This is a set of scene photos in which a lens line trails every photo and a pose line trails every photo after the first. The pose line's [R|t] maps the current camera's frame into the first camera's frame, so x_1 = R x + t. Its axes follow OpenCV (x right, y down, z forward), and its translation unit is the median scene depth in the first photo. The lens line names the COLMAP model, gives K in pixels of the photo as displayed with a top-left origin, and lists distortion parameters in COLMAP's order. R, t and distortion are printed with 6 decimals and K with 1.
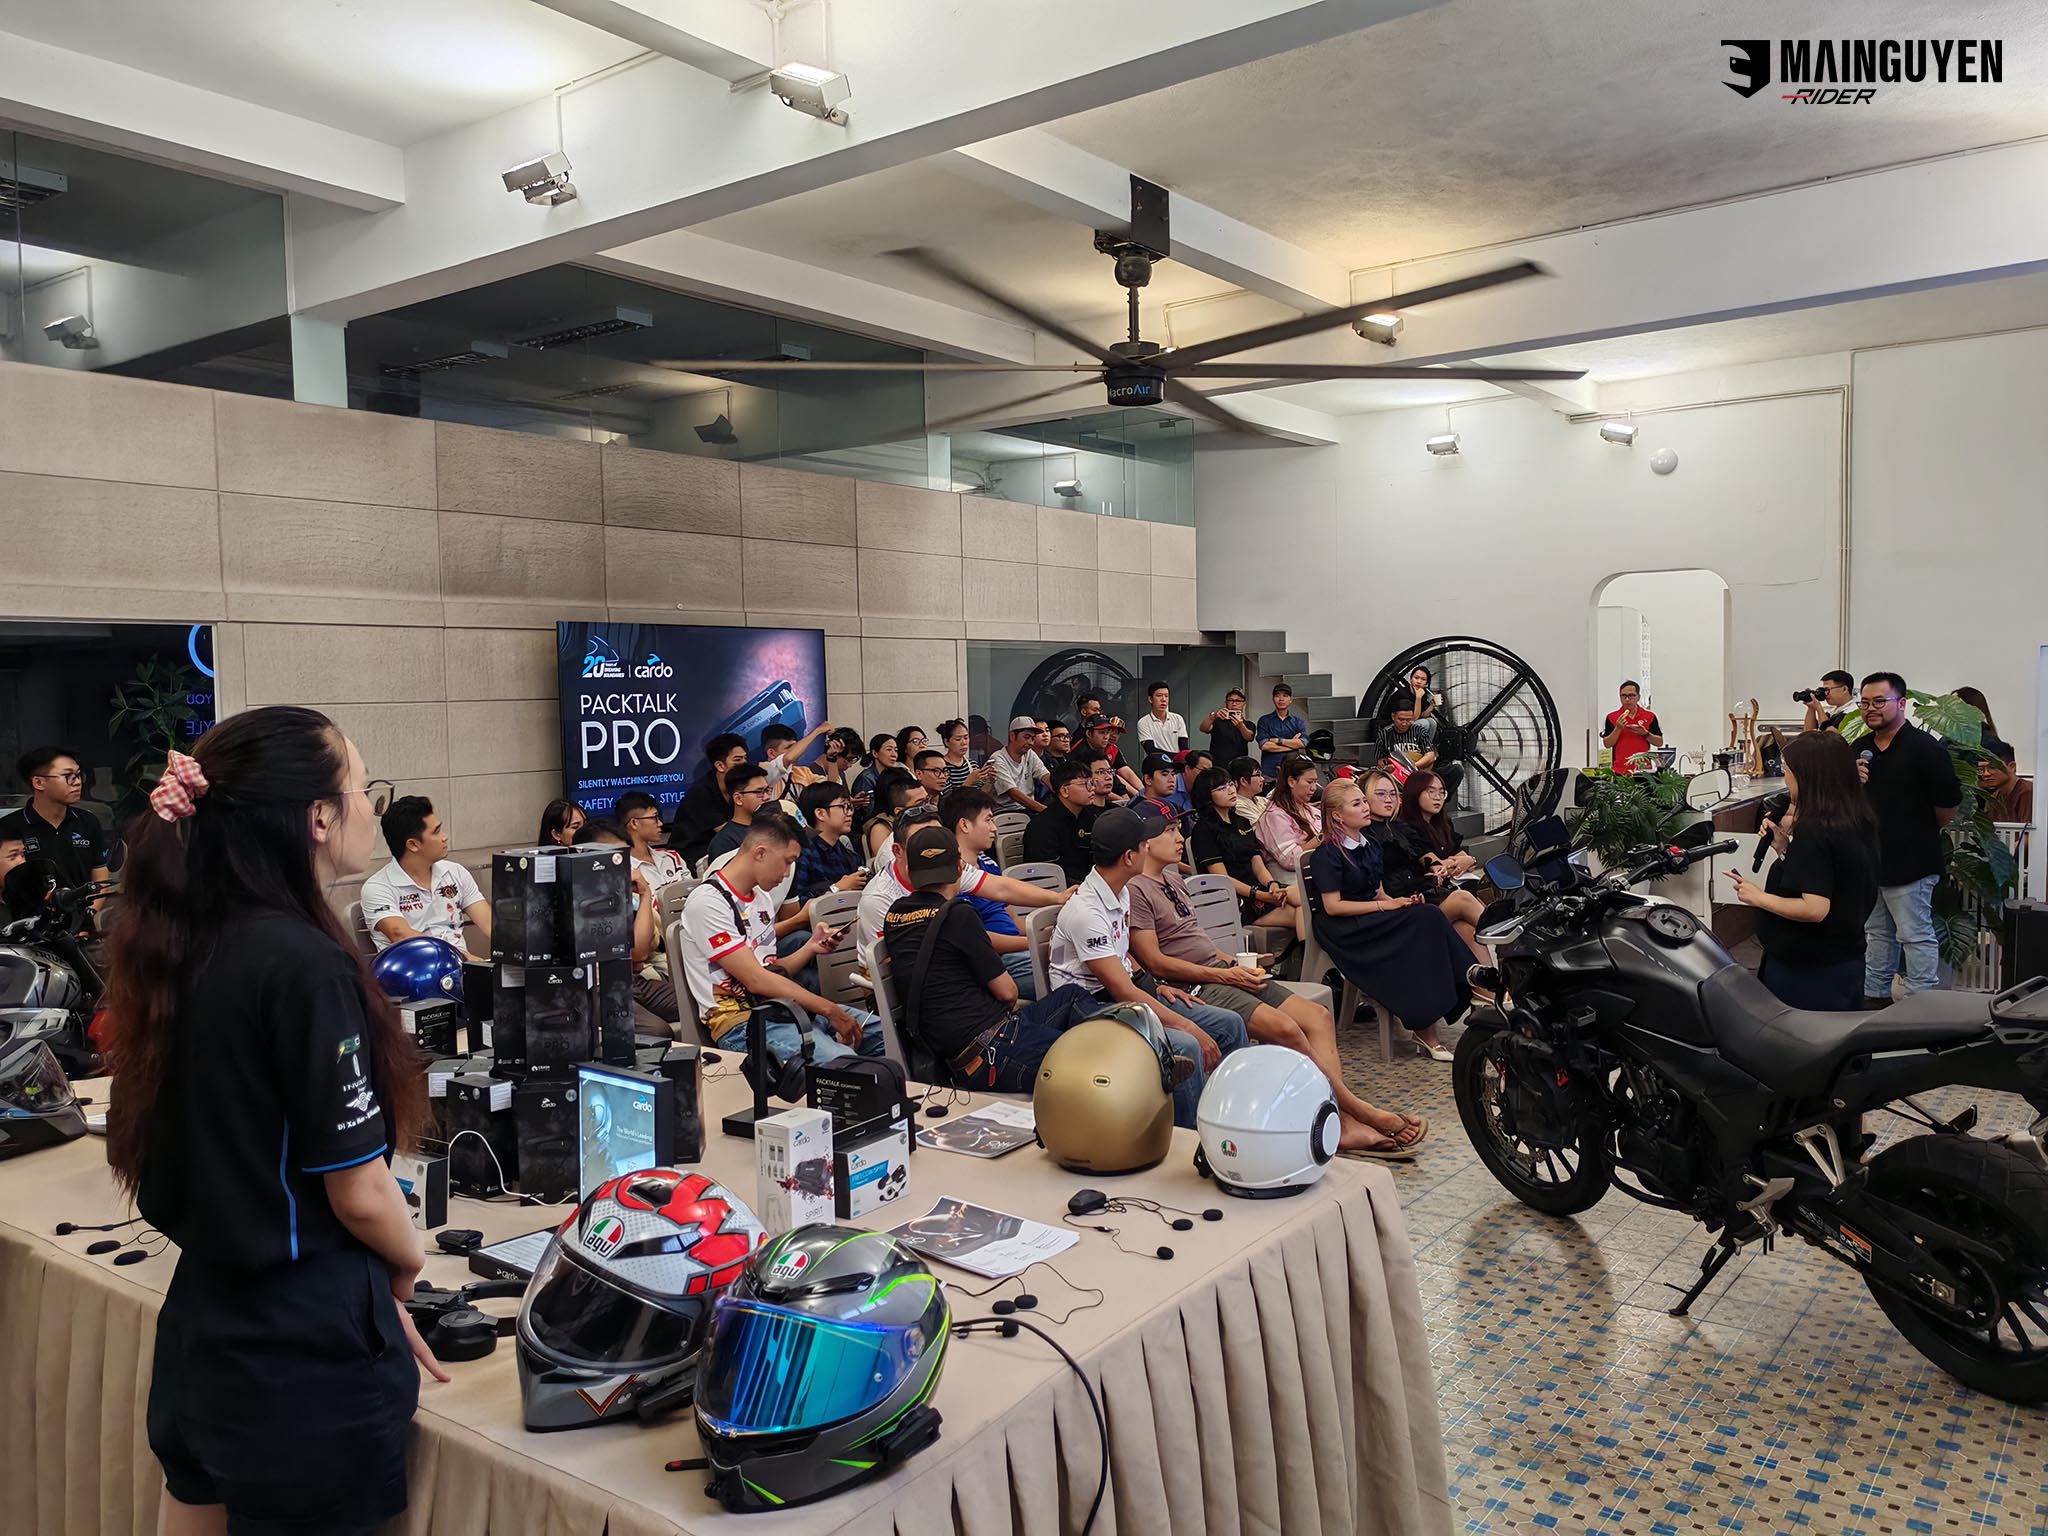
lens RADIAL K [[1580.5, 0, 1032.3], [0, 1580.5, 769.3], [0, 0, 1]] dist [0.016885, -0.010572]
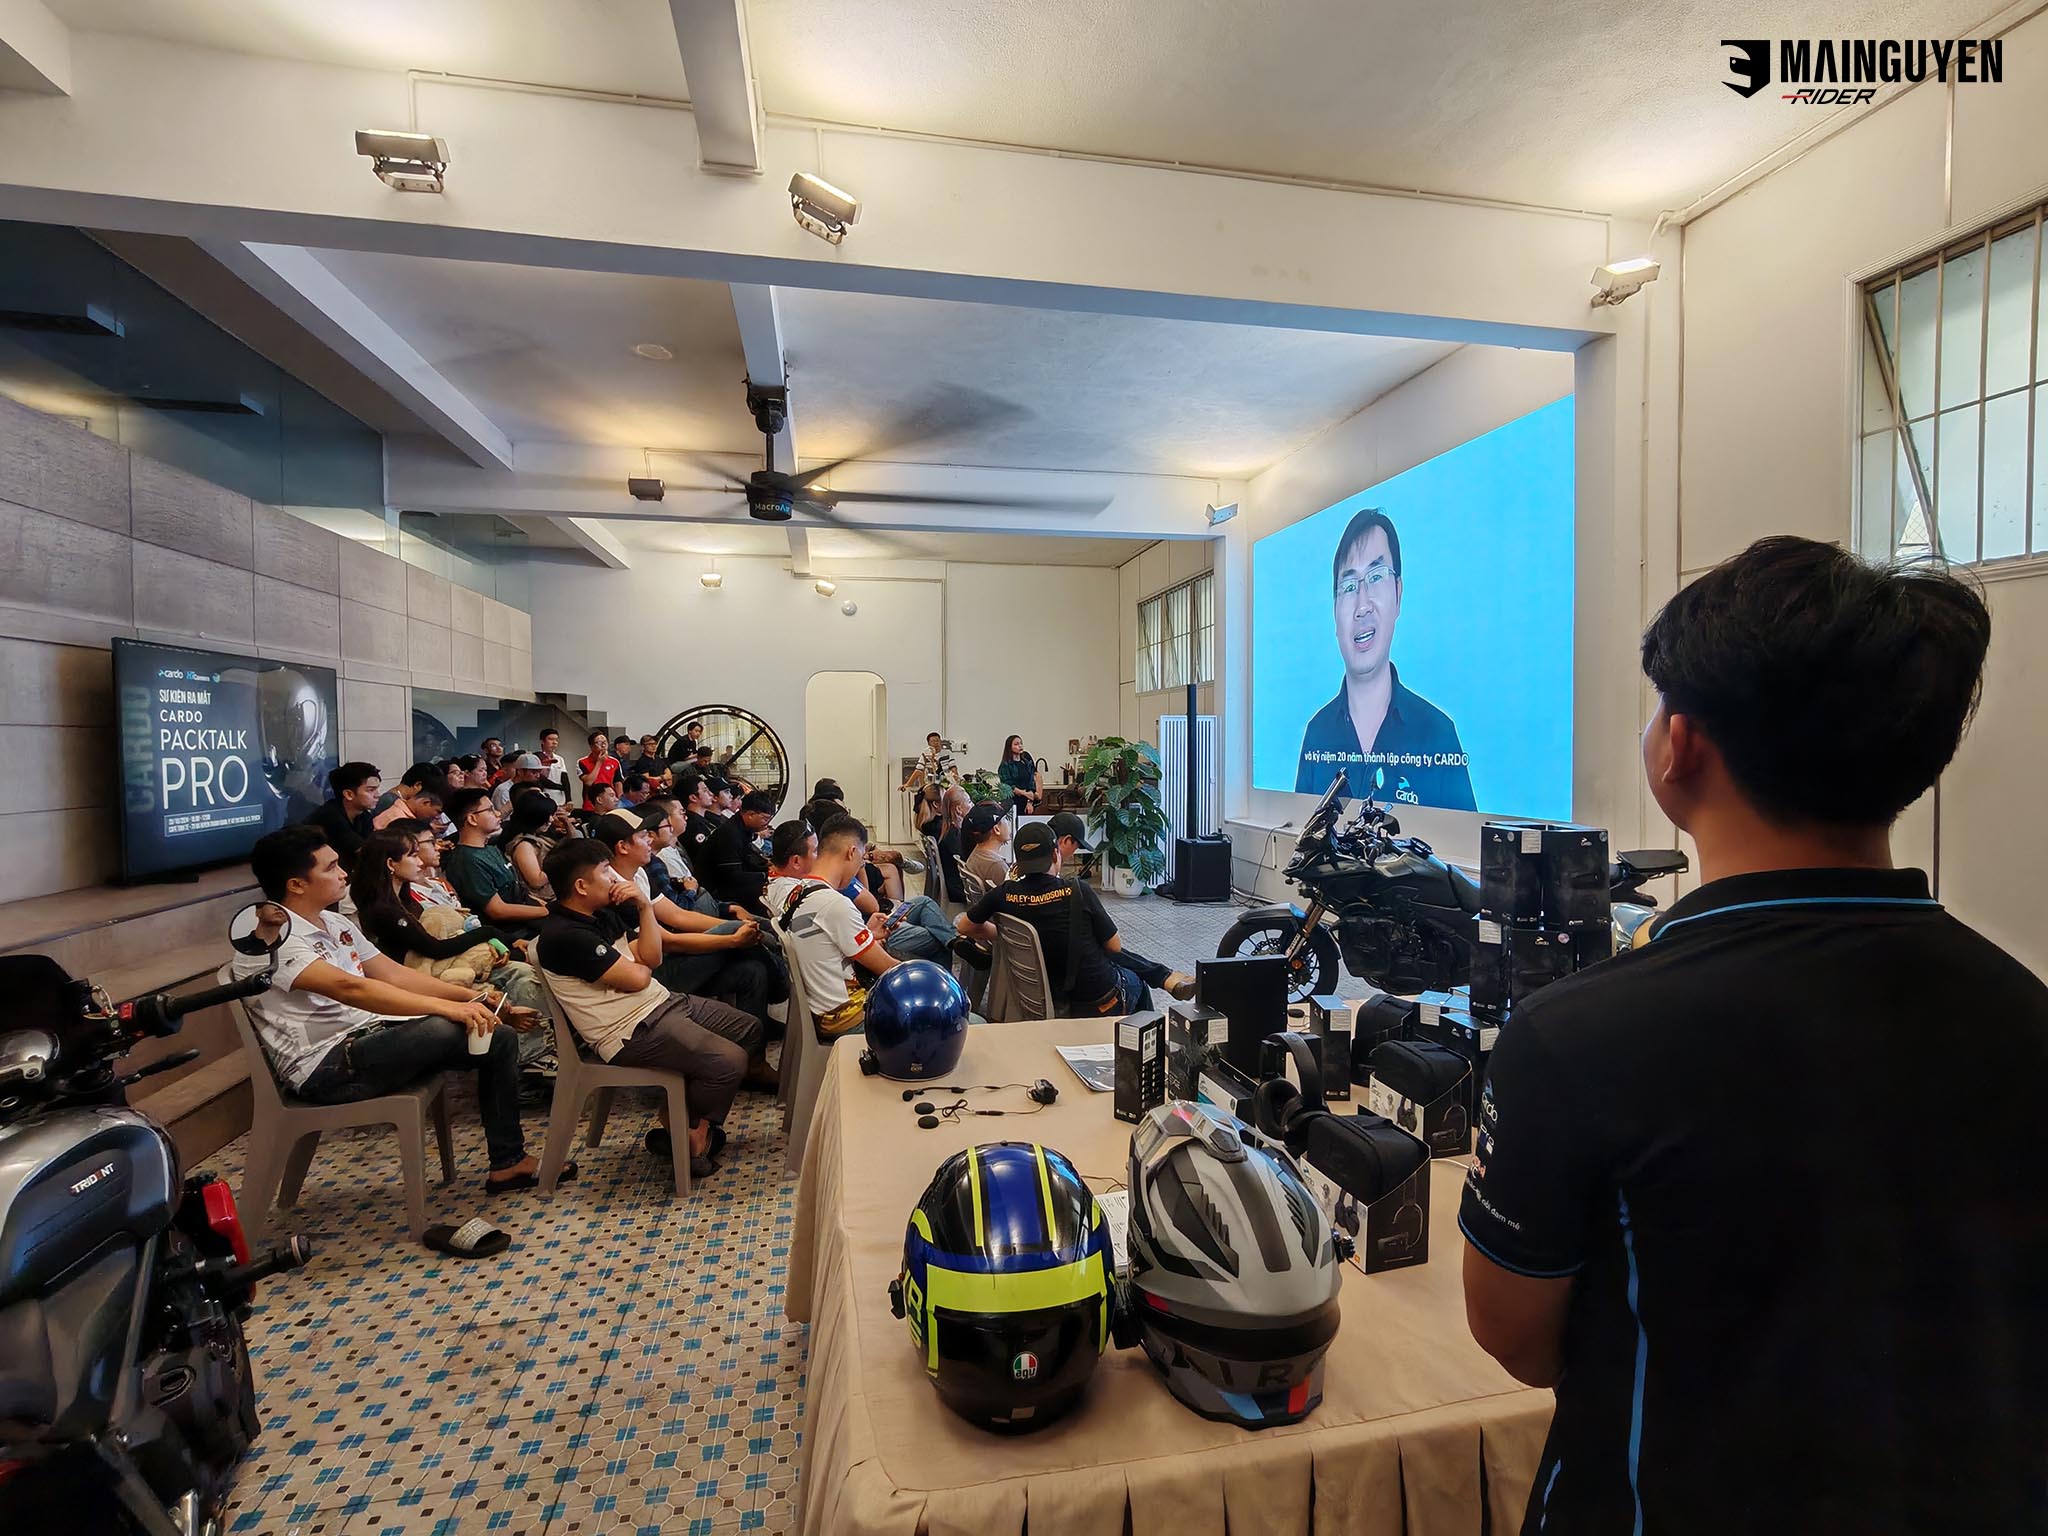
lens RADIAL K [[935.7, 0, 1027.7], [0, 935.7, 764.1], [0, 0, 1]] dist [-0.004616, -0.000672]
pose [[0.665463, -0.004594, 0.746416, -0.326699], [0.029619, 0.999356, -0.020256, 0.002563], [-0.745843, 0.035587, 0.665171, 0.260928]]
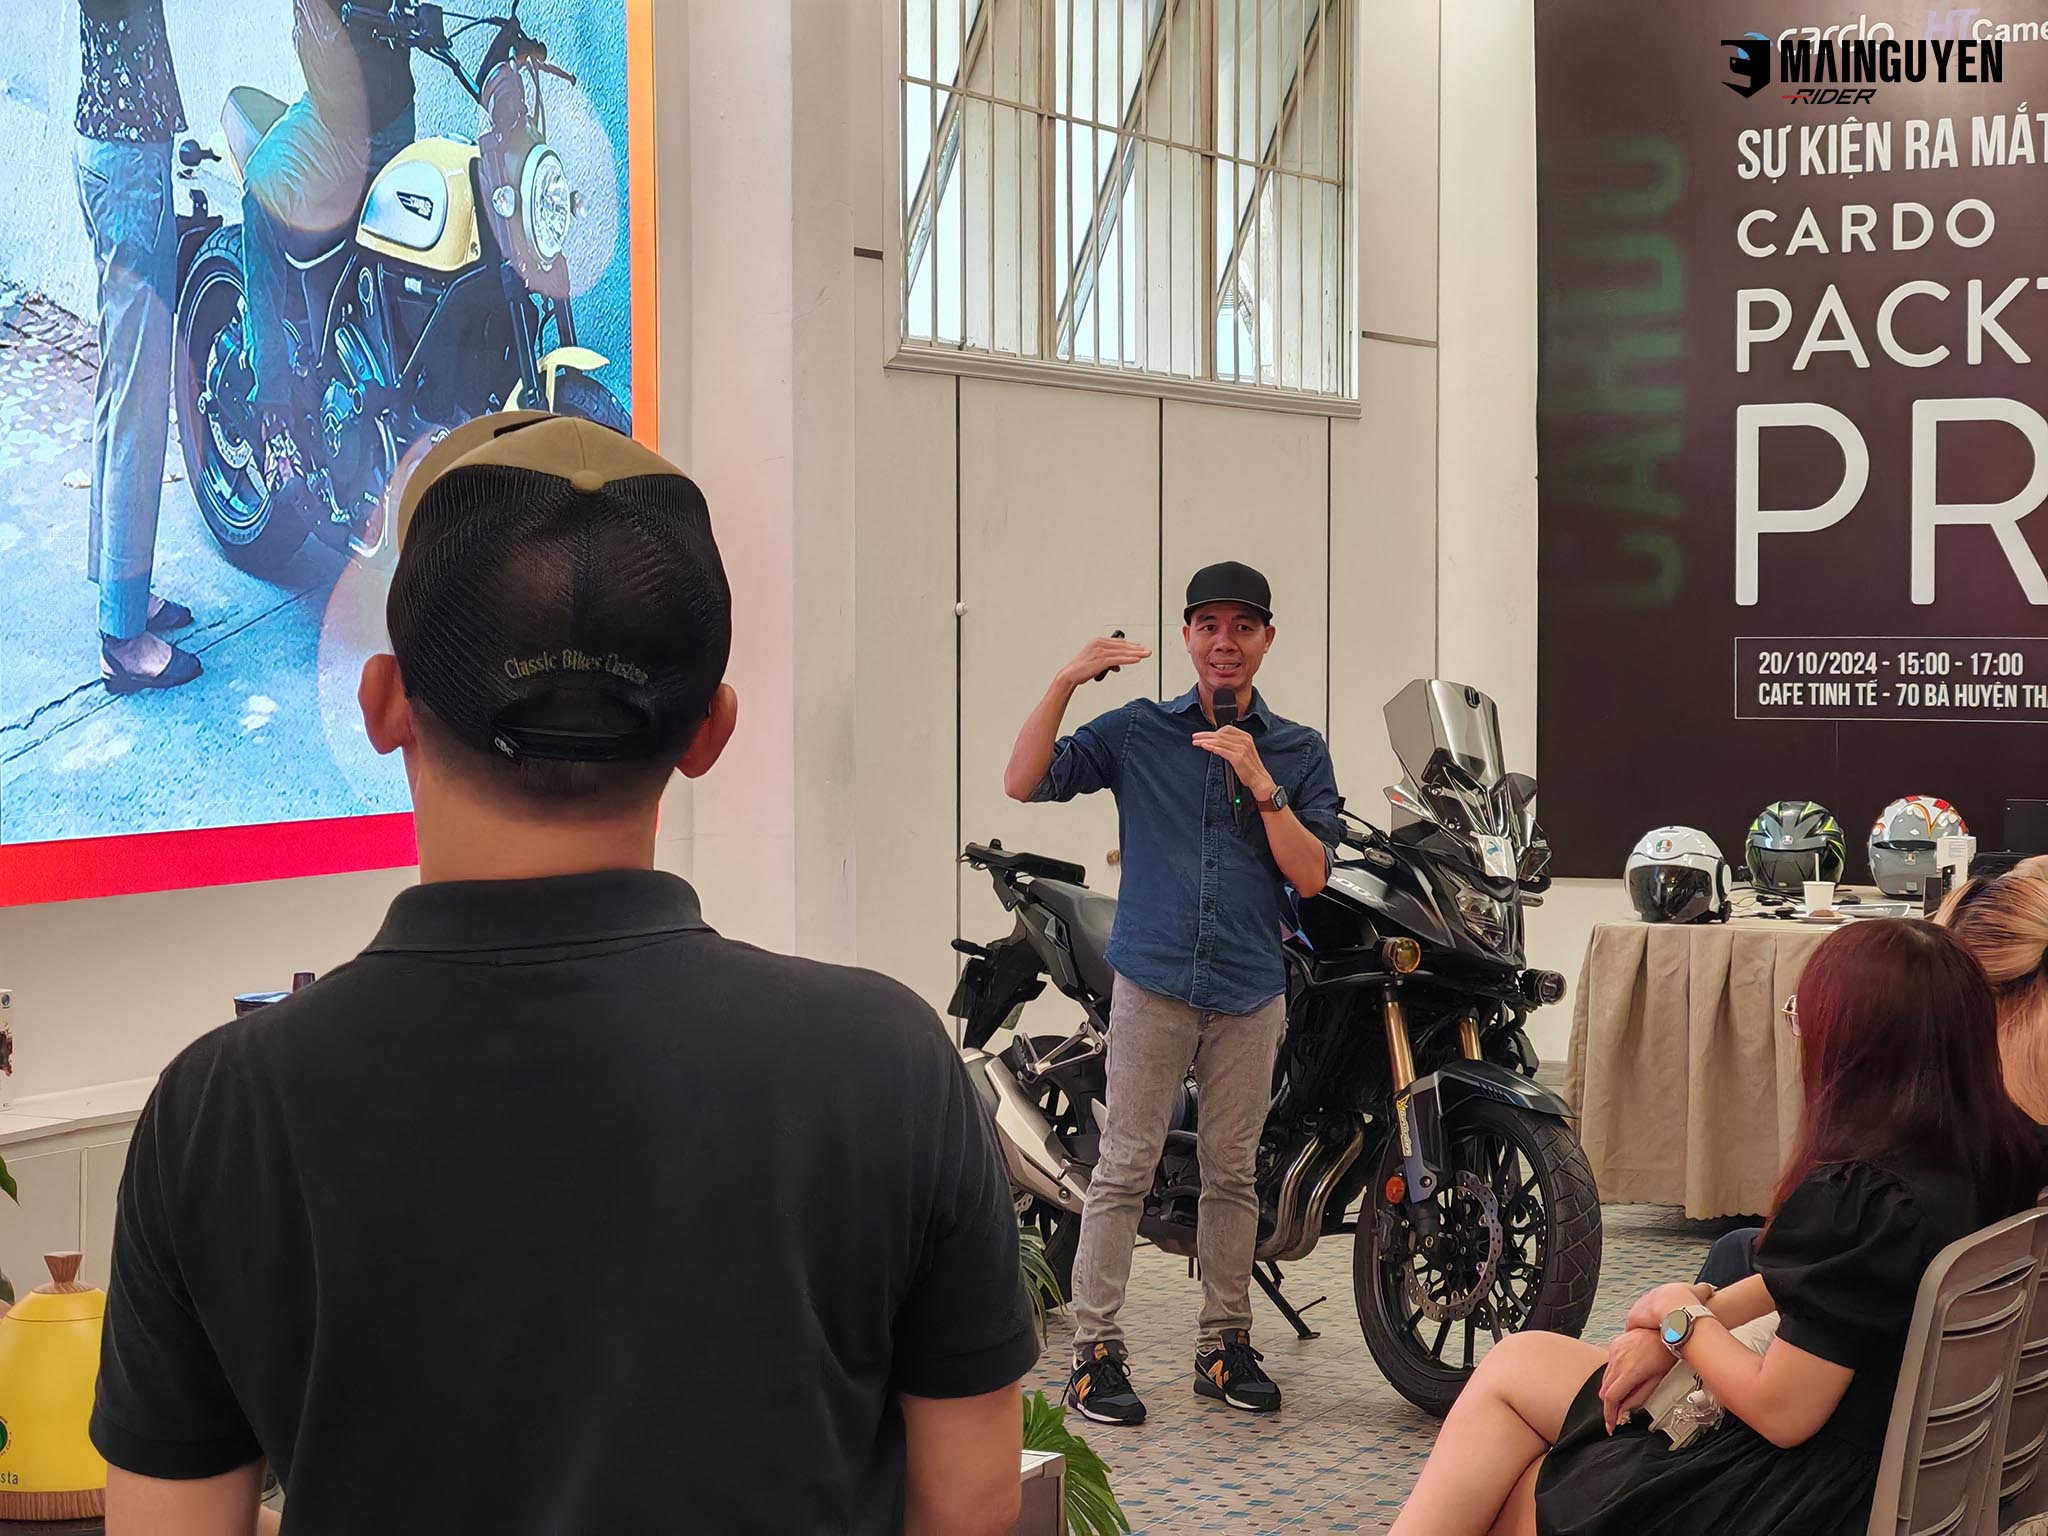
lens RADIAL K [[4035.5, 0, 1029.7], [0, 4035.5, 760.6], [0, 0, 1]] dist [0.171956, 0.000000]
pose [[0.167890, 0.053274, -0.984365, 0.286852], [-0.050285, 0.997702, 0.045419, 0.003333], [0.984522, 0.041873, 0.170183, 0.772083]]
